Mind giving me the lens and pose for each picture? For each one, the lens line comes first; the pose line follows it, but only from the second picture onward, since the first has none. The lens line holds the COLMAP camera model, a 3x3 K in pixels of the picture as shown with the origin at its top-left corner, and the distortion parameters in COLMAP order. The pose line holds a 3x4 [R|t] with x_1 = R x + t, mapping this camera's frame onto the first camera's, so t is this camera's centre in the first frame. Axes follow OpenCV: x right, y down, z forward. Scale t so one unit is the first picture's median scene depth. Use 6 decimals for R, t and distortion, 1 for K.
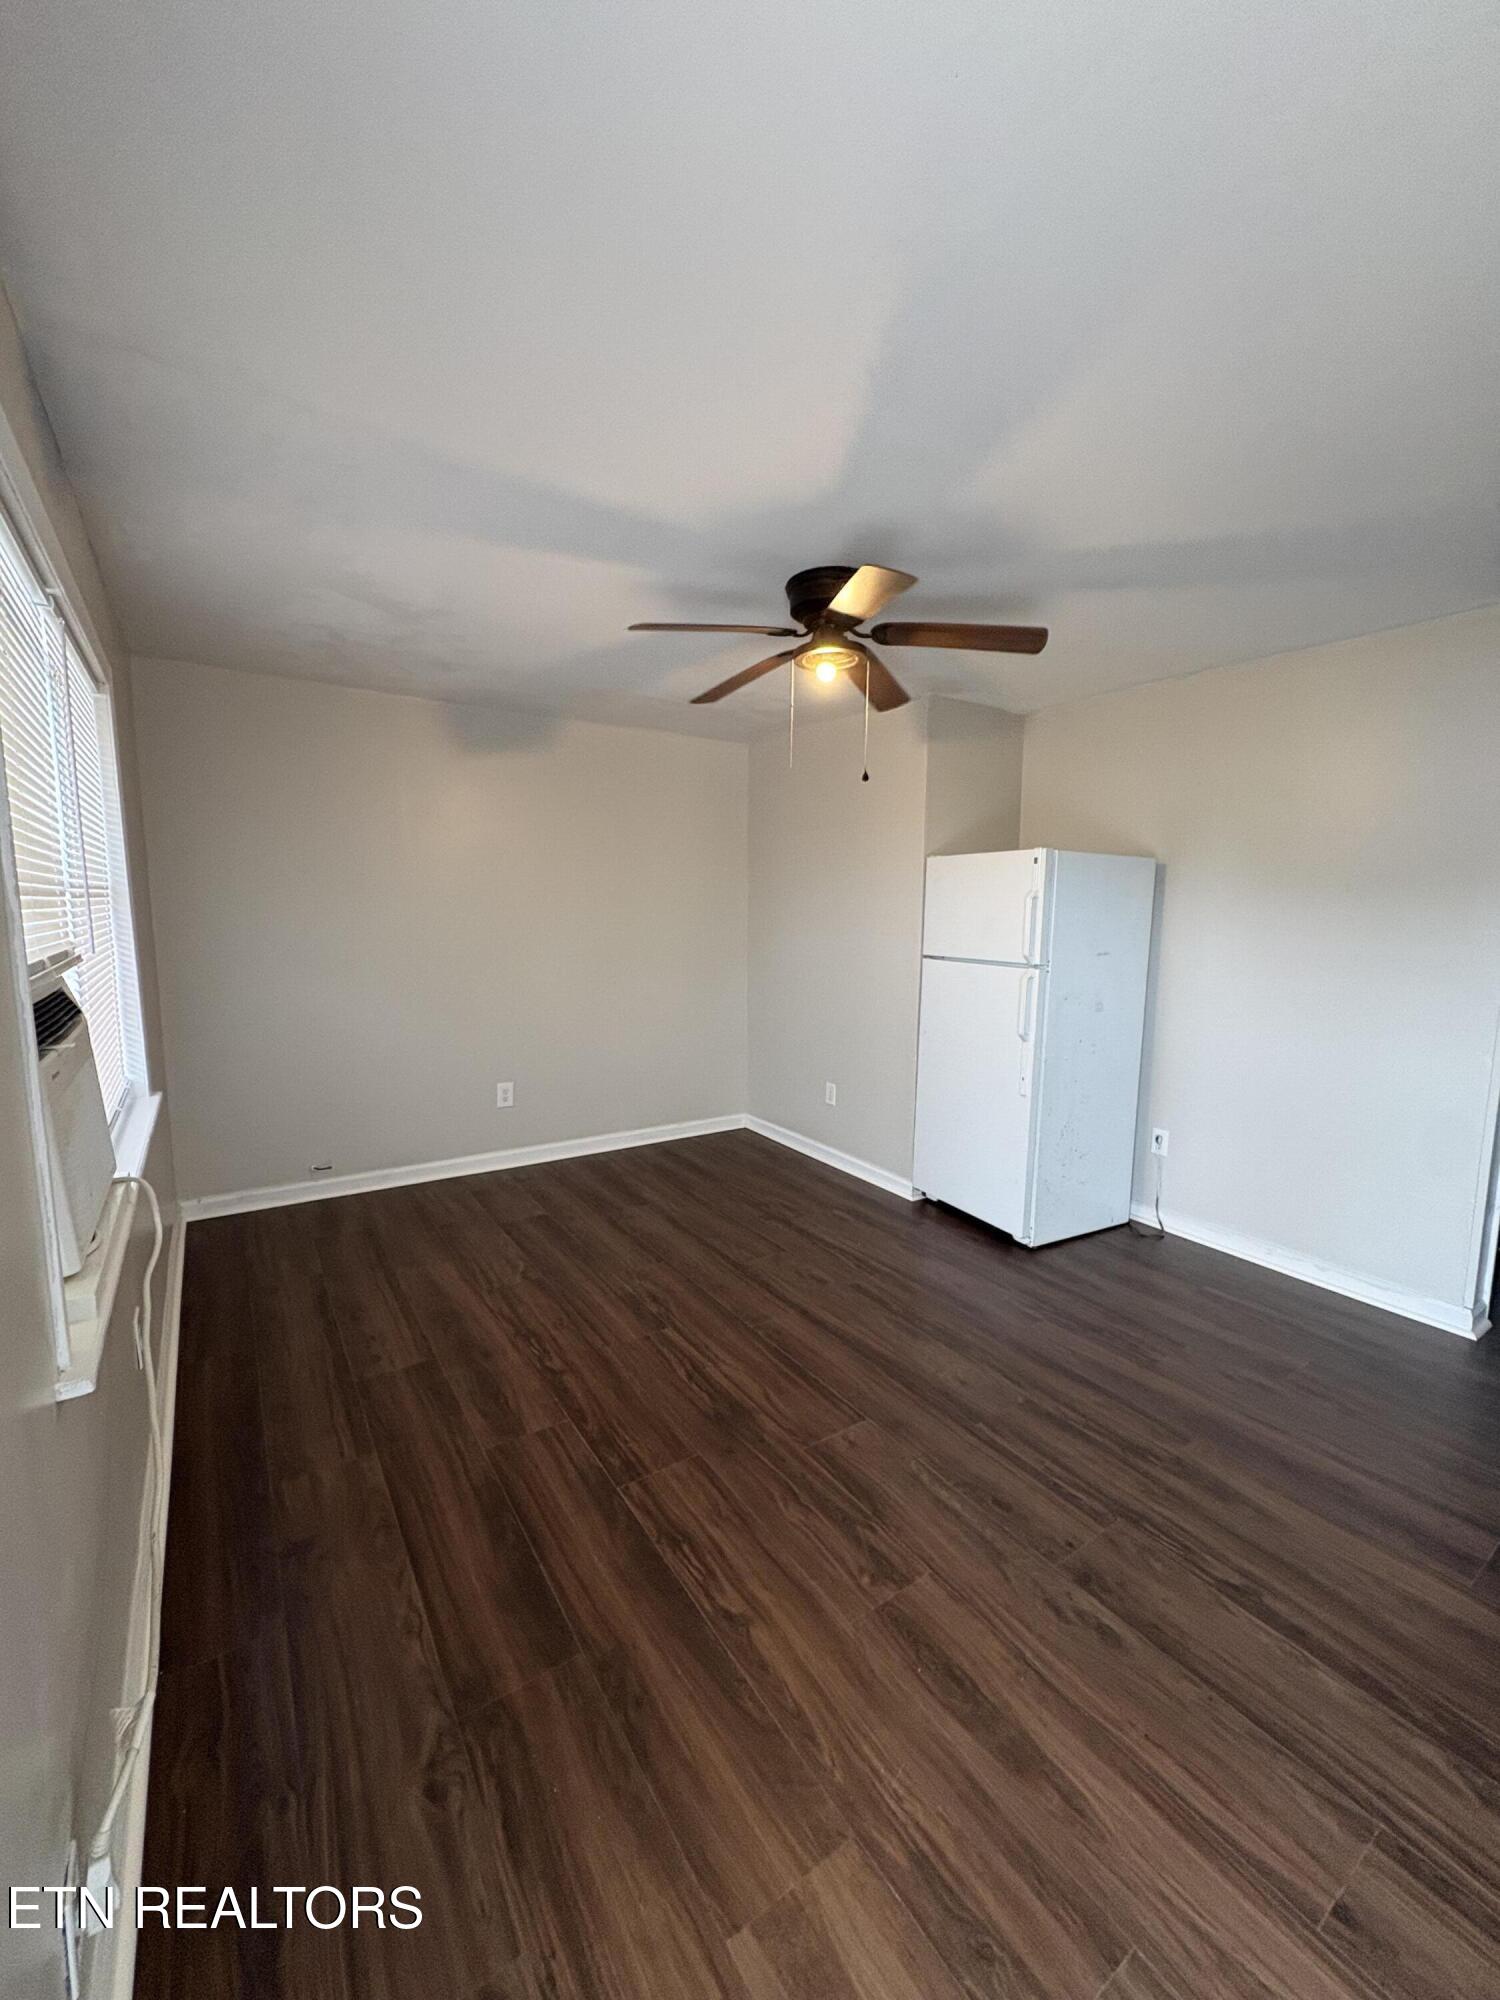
lens RADIAL K [[799.8, 0, 746.0], [0, 799.8, 1003.7], [0, 0, 1]] dist [-0.003866, 0.000326]
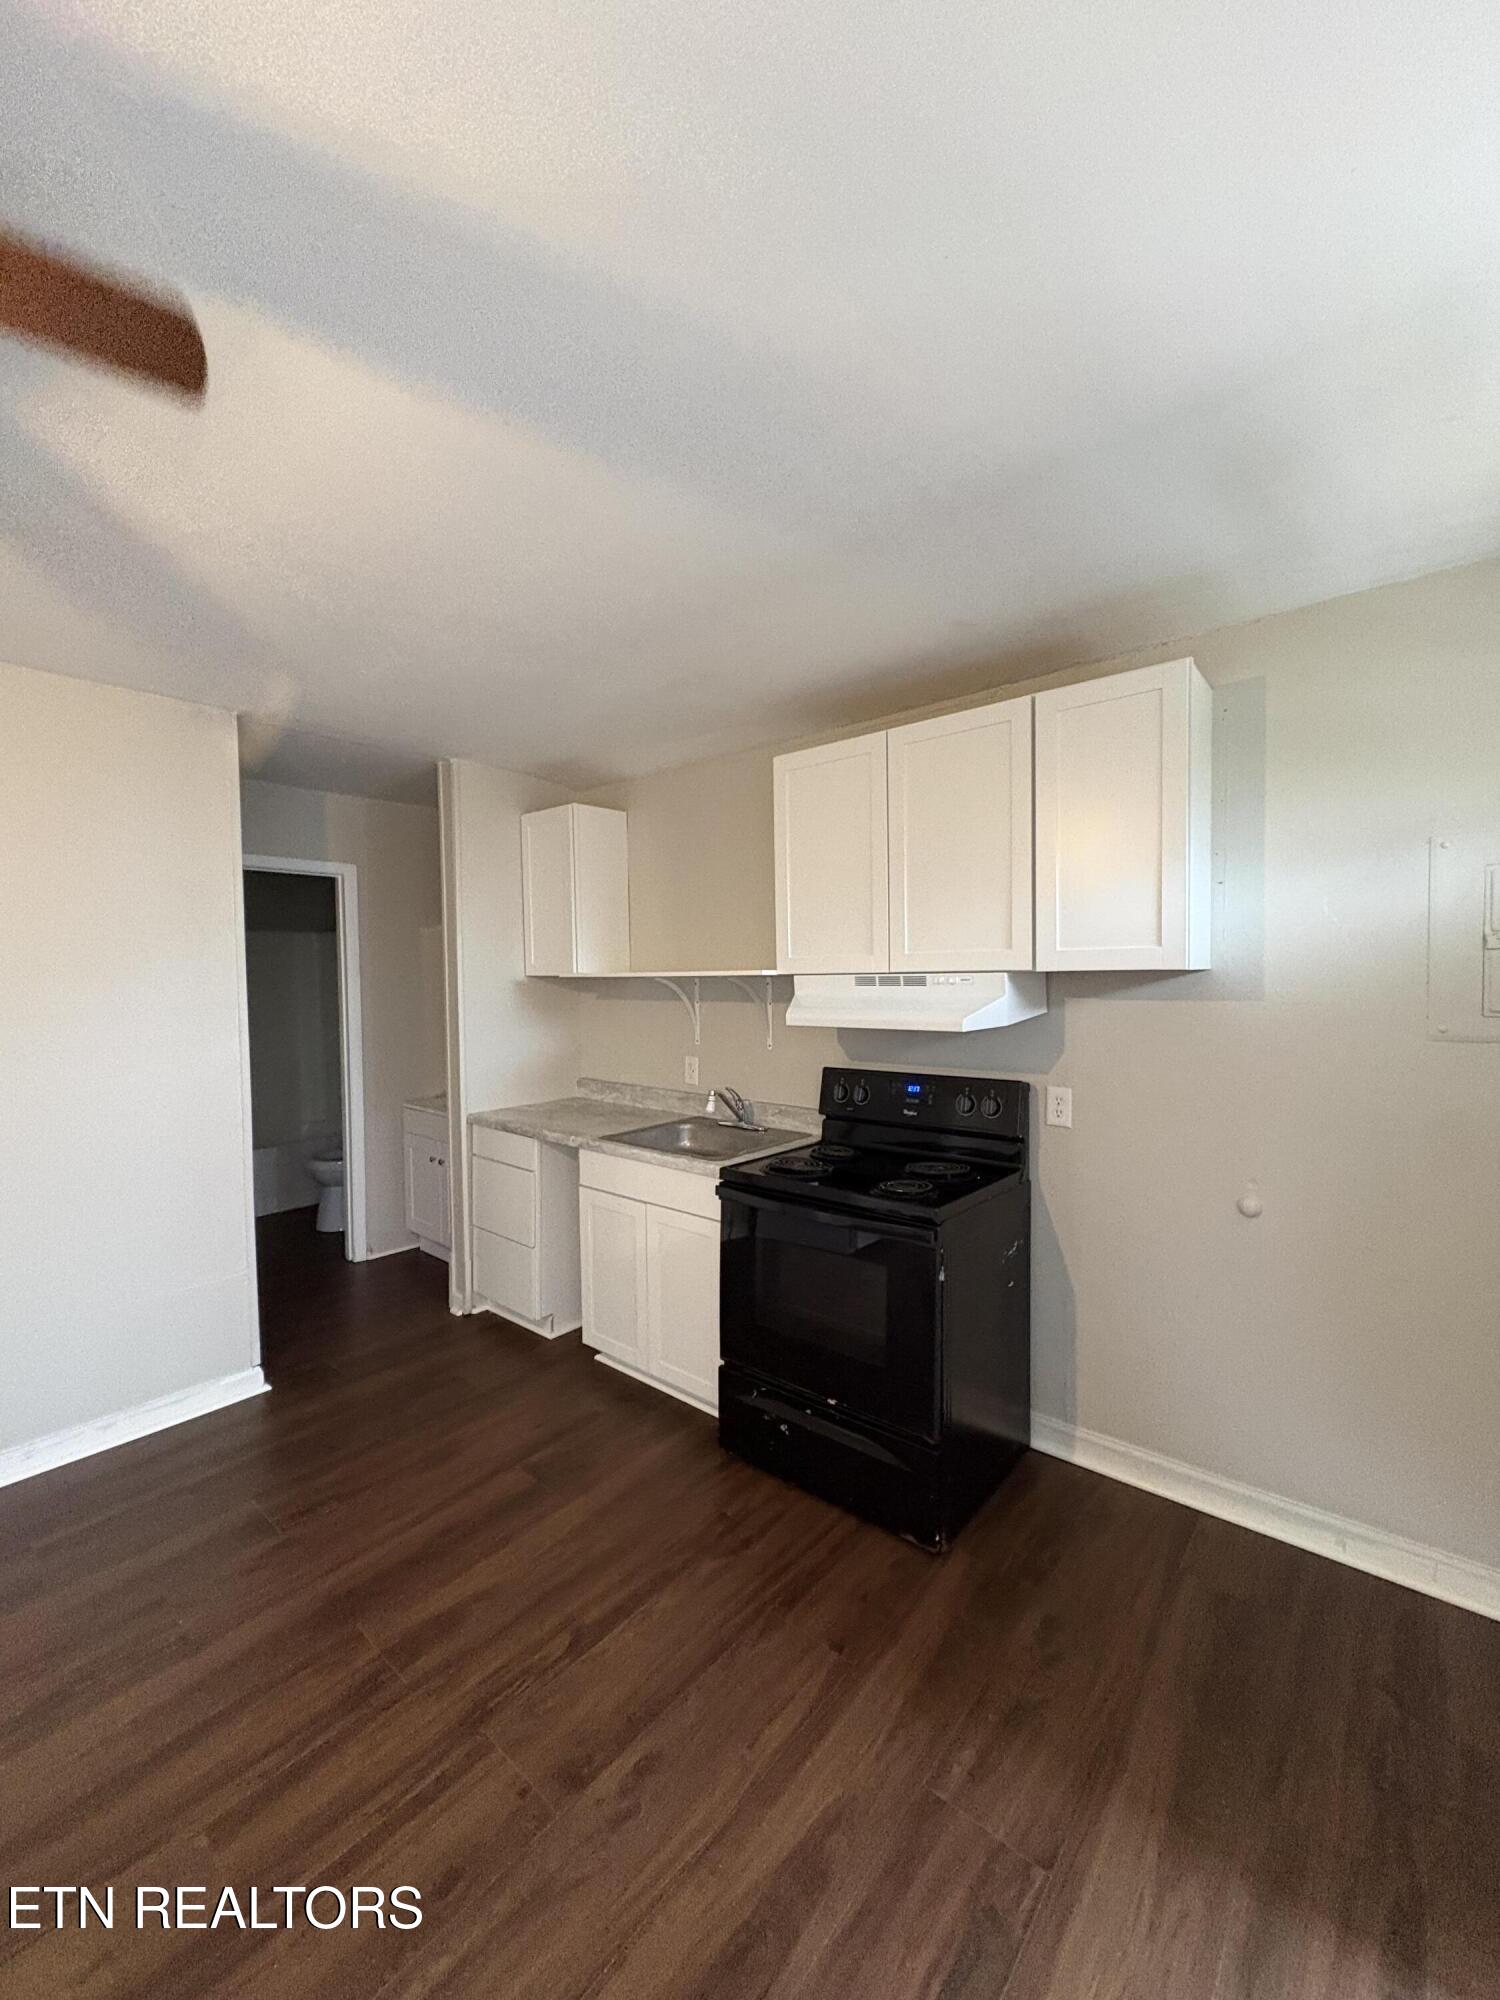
lens RADIAL K [[799.8, 0, 745.9], [0, 799.8, 1002.5], [0, 0, 1]] dist [-0.003866, 0.000326]
pose [[-0.280151, -0.043823, 0.958955, -0.431711], [0.127275, 0.988443, 0.082353, -0.159793], [-0.951481, 0.145122, -0.271336, 0.984238]]
